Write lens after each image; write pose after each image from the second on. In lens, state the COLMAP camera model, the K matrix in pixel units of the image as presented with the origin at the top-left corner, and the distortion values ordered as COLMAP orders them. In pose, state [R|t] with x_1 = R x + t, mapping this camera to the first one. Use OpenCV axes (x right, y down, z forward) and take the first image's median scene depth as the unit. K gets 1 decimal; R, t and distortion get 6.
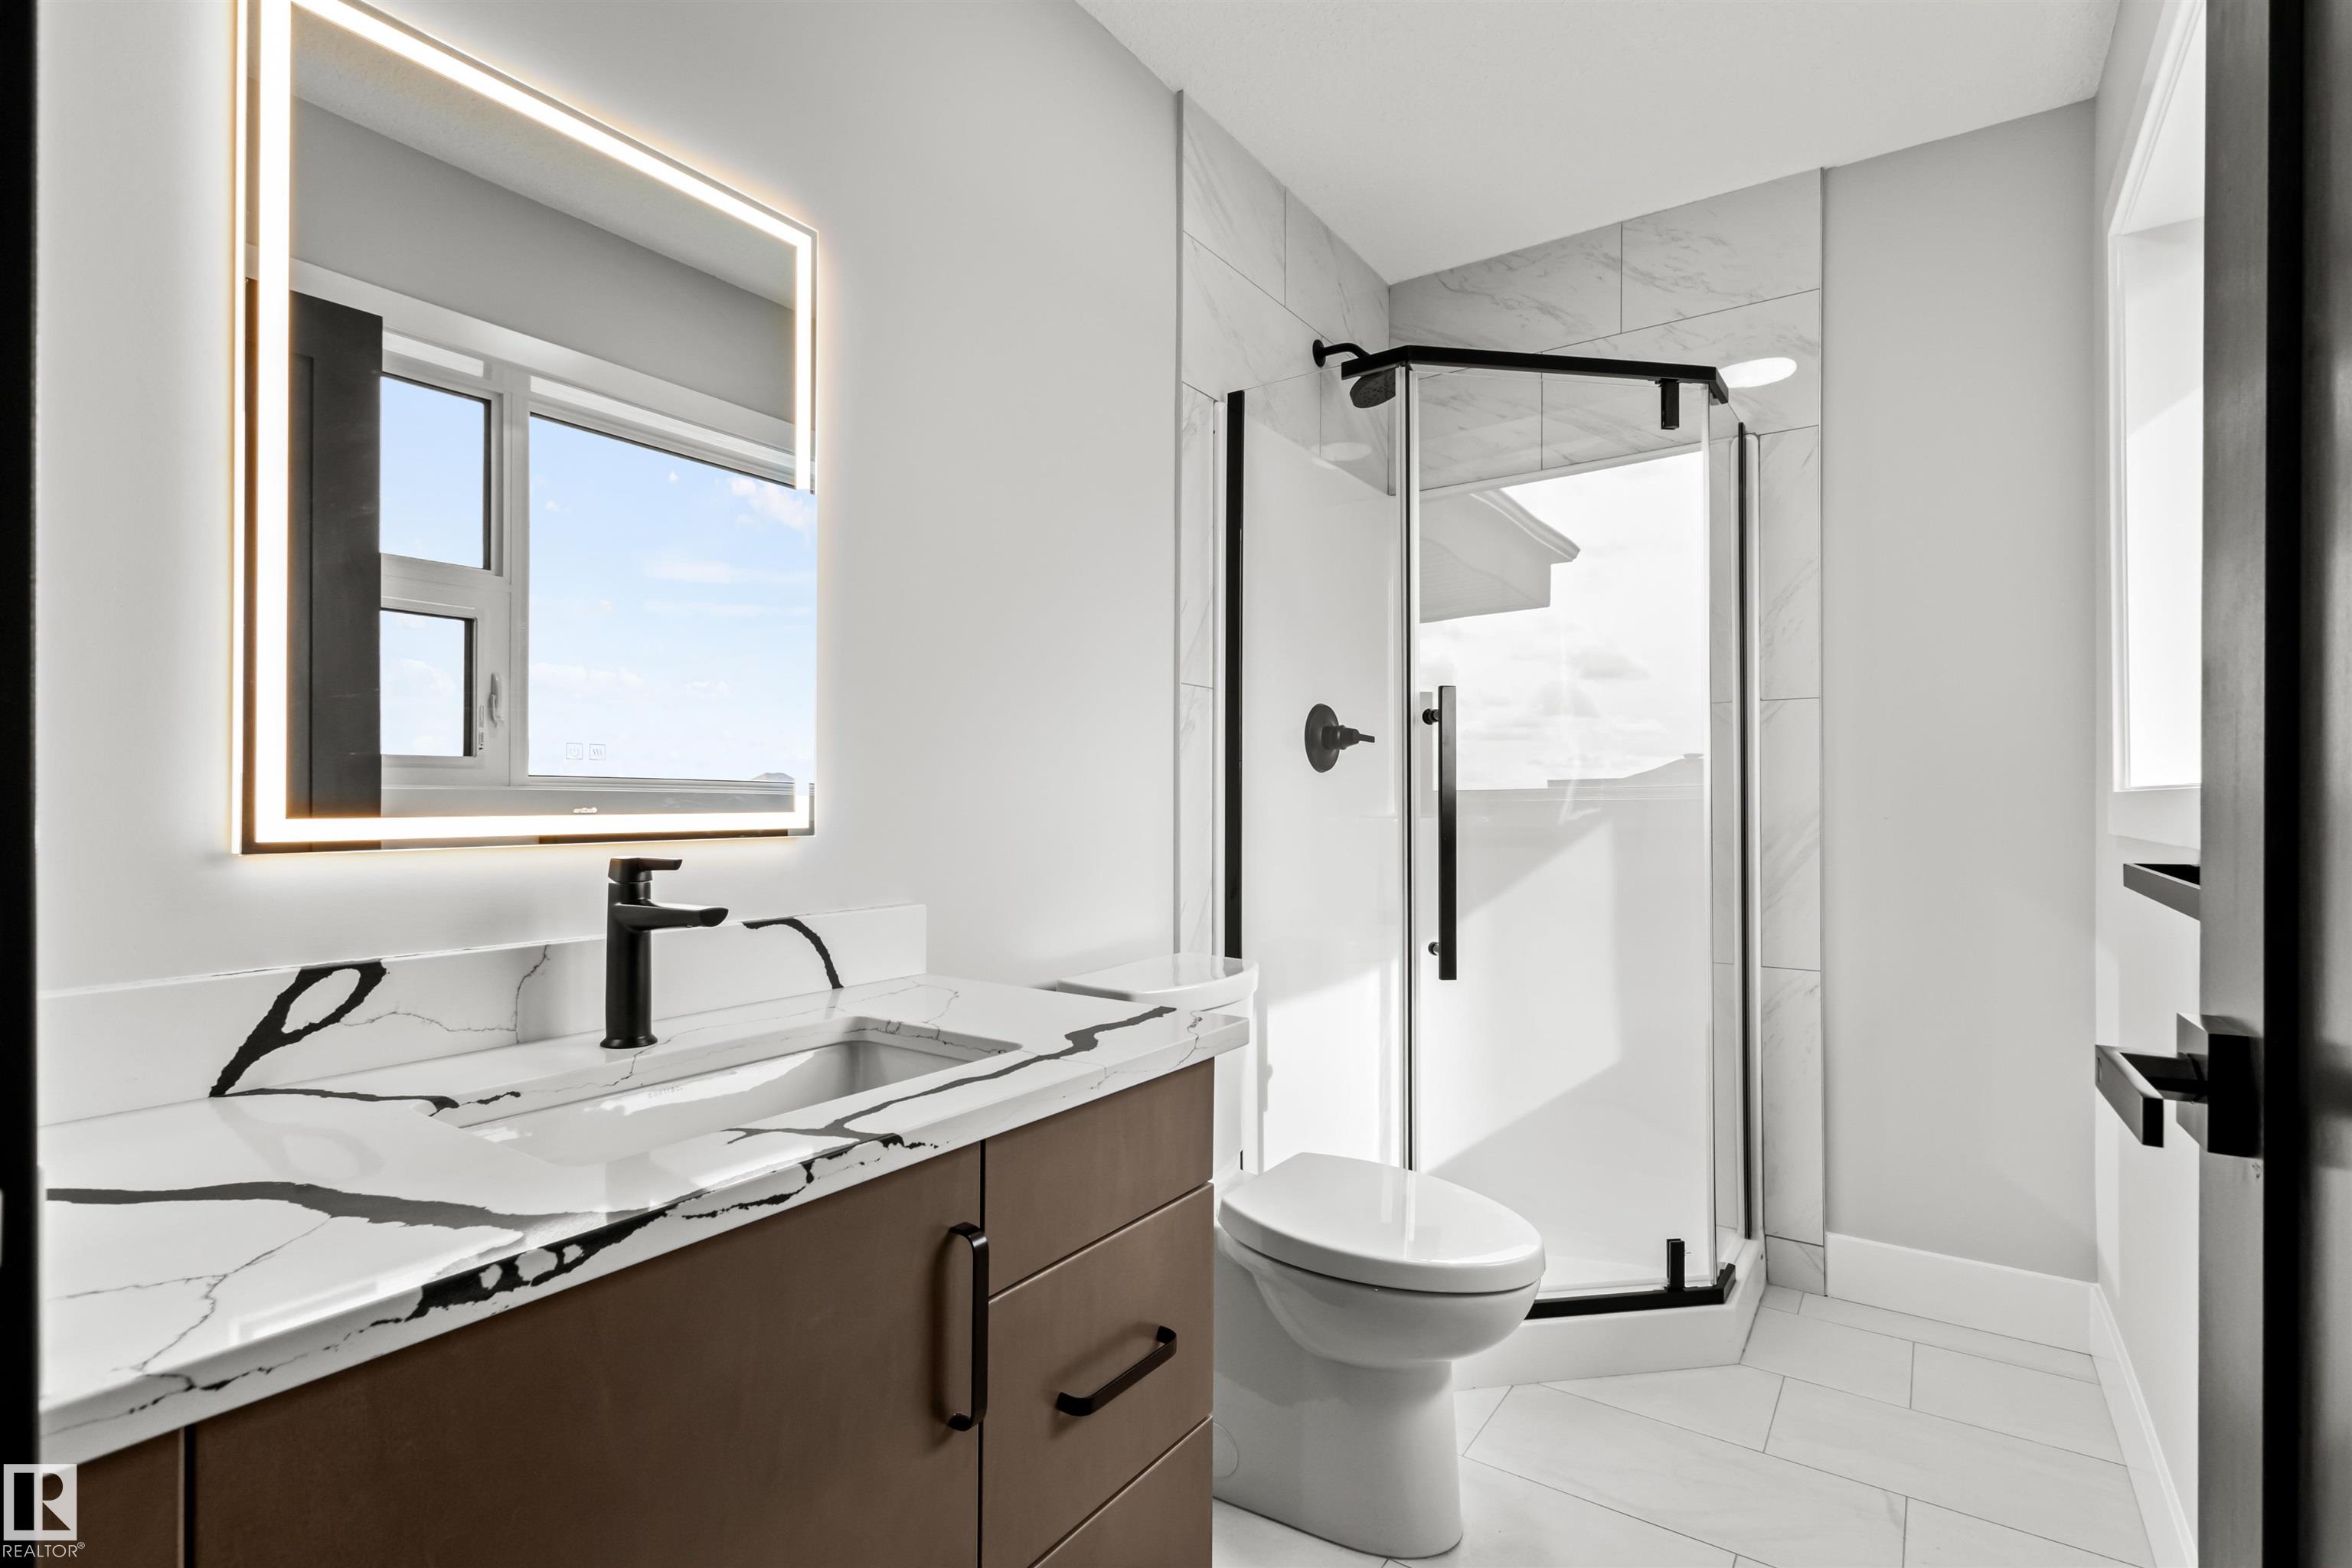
lens RADIAL K [[1087.5, 0, 1176.0], [0, 1087.5, 784.0], [0, 0, 1]] dist [0.001219, 0.001126]
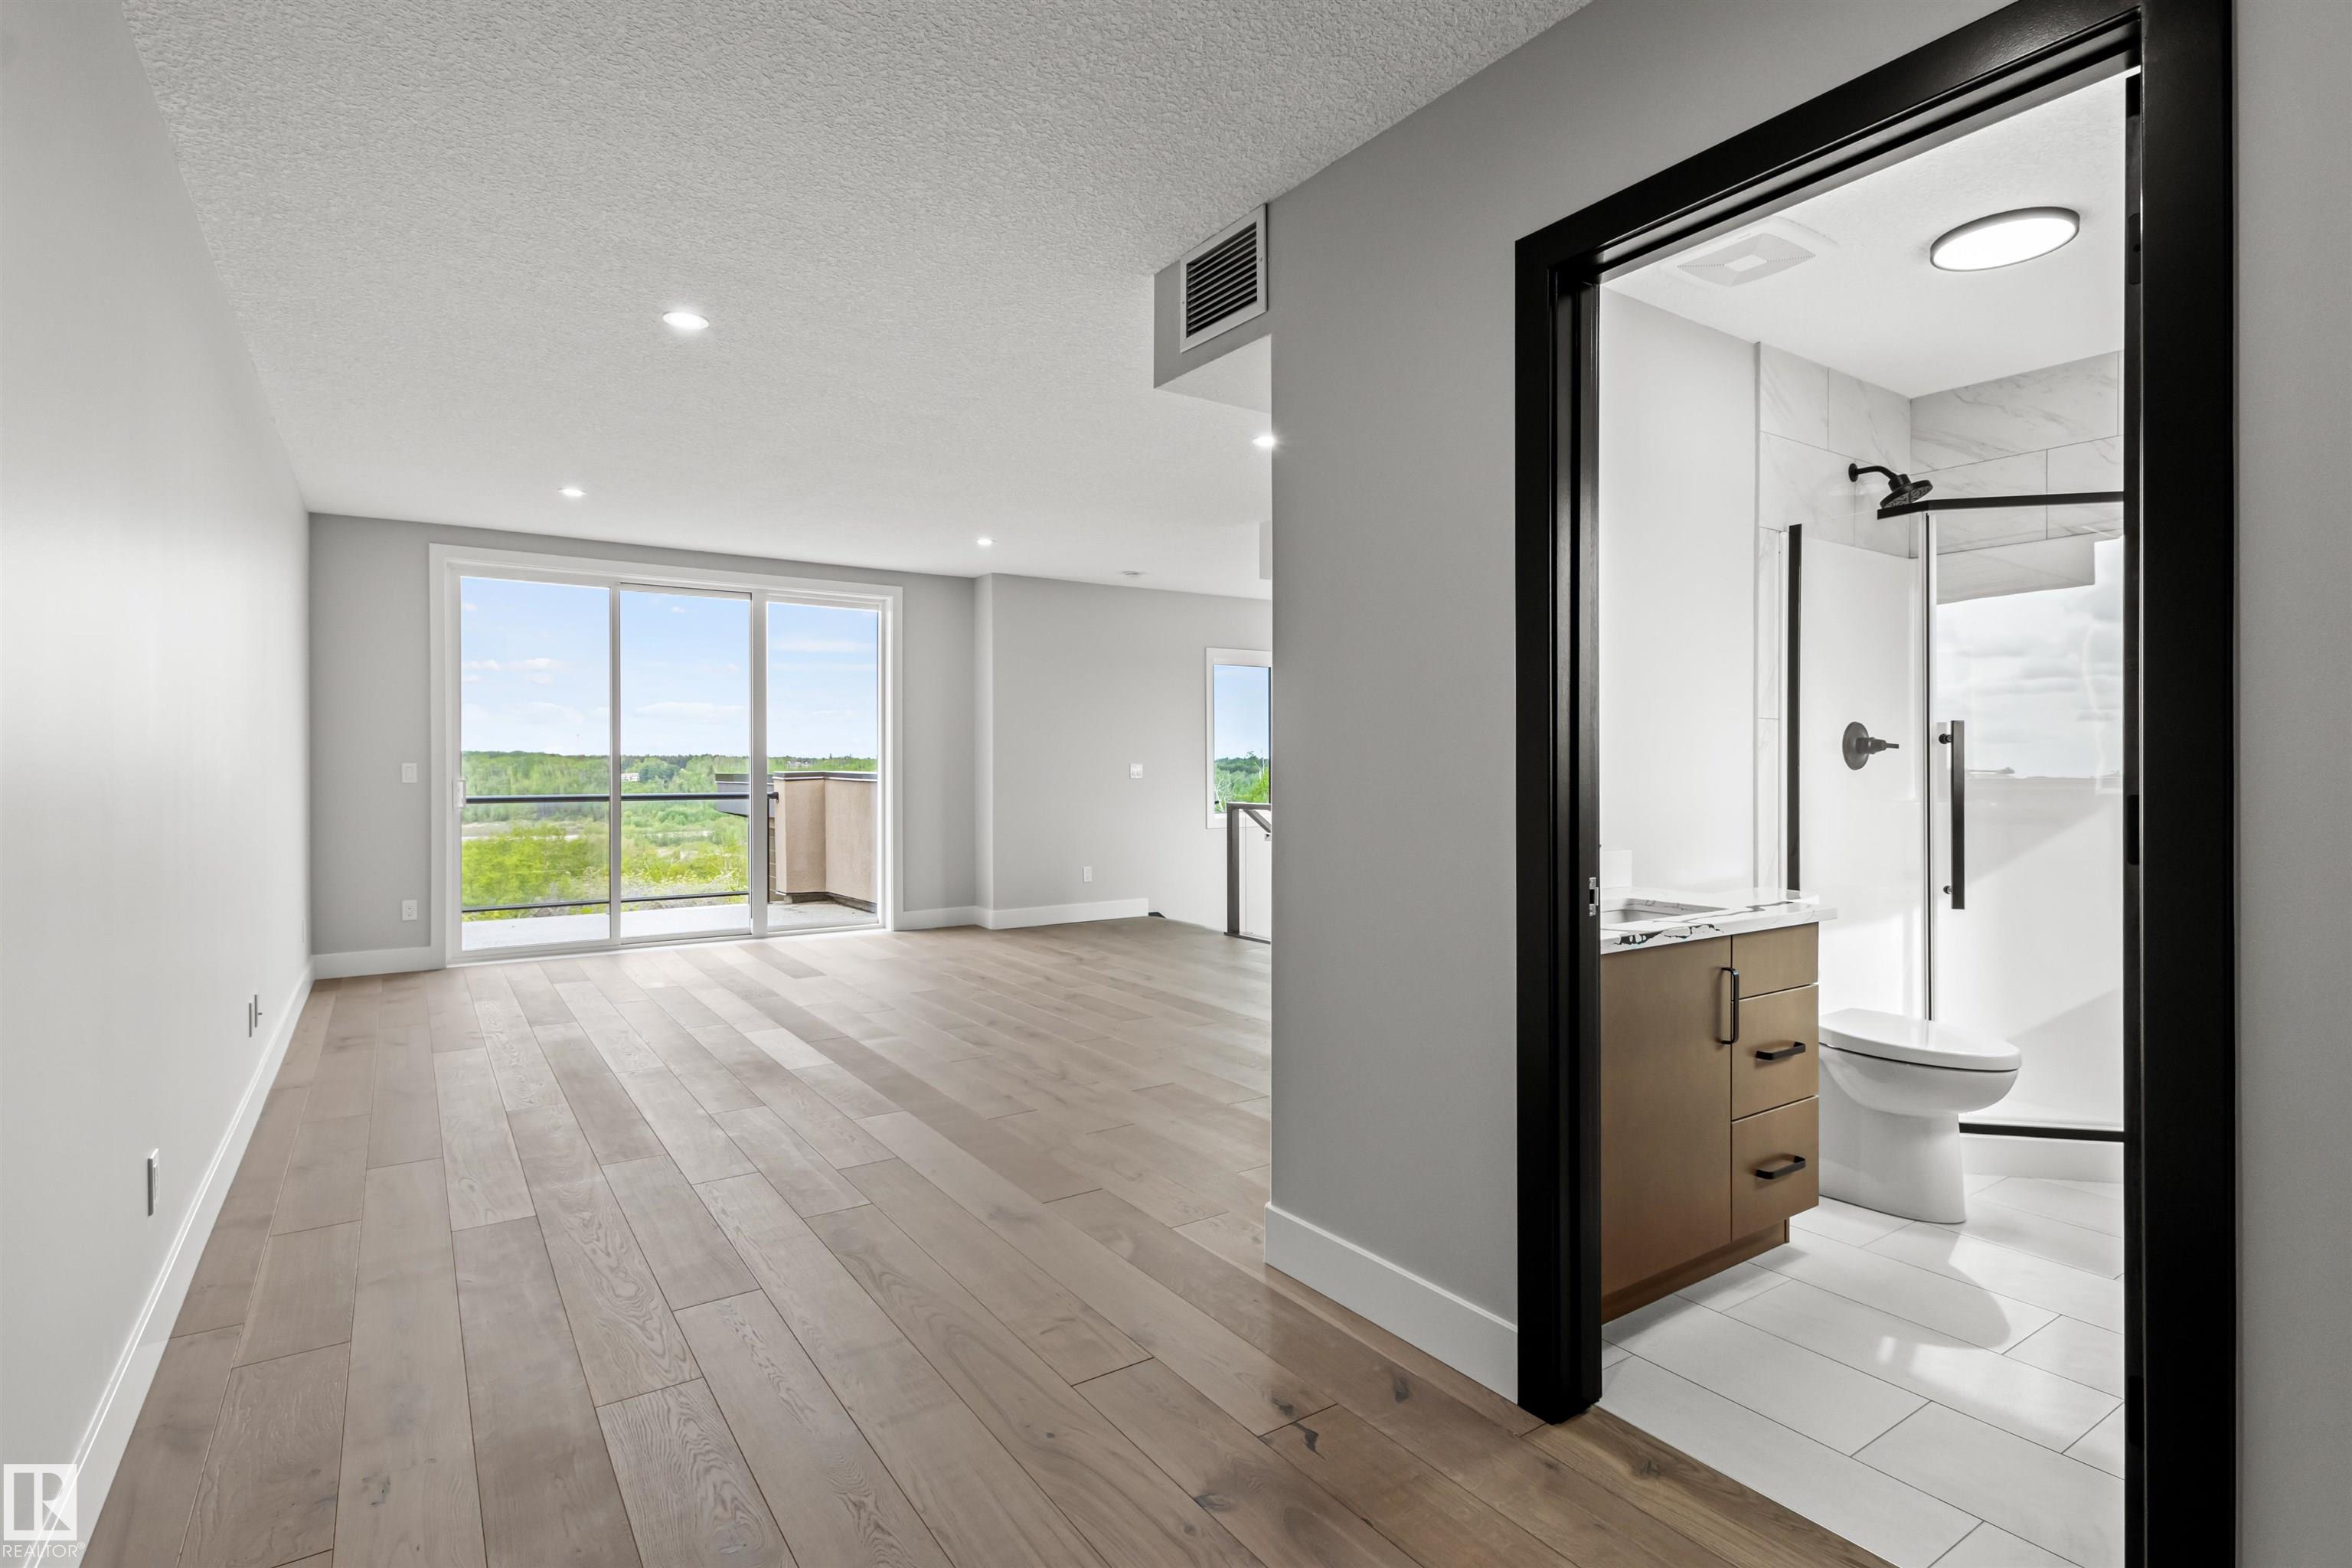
lens RADIAL K [[1112.6, 0, 1176.0], [0, 1112.6, 784.0], [0, 0, 1]] dist [0.003562, 0.000716]
pose [[0.929617, -0.003527, -0.368509, -0.186109], [0.013115, 0.999637, 0.023517, -0.045812], [0.368293, -0.026695, 0.929327, -0.821169]]
